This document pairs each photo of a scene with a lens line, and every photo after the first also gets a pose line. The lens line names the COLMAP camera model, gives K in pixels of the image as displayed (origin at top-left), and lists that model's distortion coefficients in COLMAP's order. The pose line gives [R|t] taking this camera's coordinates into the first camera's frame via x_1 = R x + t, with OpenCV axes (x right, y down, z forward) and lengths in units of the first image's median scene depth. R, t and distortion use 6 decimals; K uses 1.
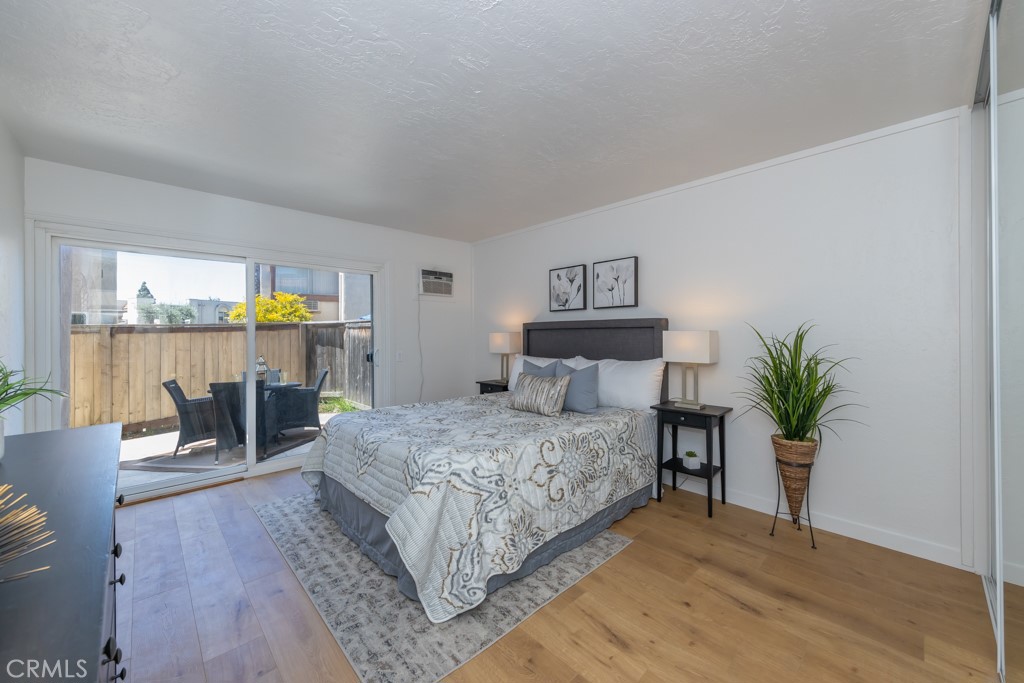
lens RADIAL K [[393.9, 0, 517.4], [0, 393.9, 333.9], [0, 0, 1]] dist [0.003971, -0.000307]
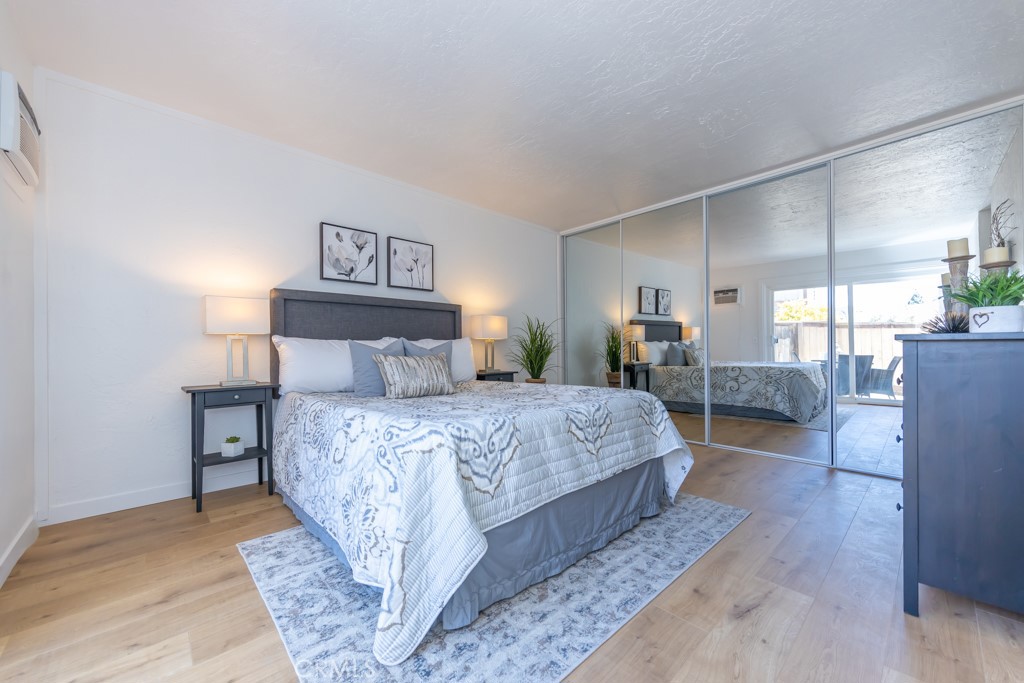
lens RADIAL K [[393.9, 0, 515.9], [0, 393.9, 350.8], [0, 0, 1]] dist [0.003971, -0.000307]
pose [[0.003369, 0.006091, 0.999976, -0.758462], [0.007652, 0.999952, -0.006117, 0.099149], [-0.999965, 0.007672, 0.003322, 0.741020]]
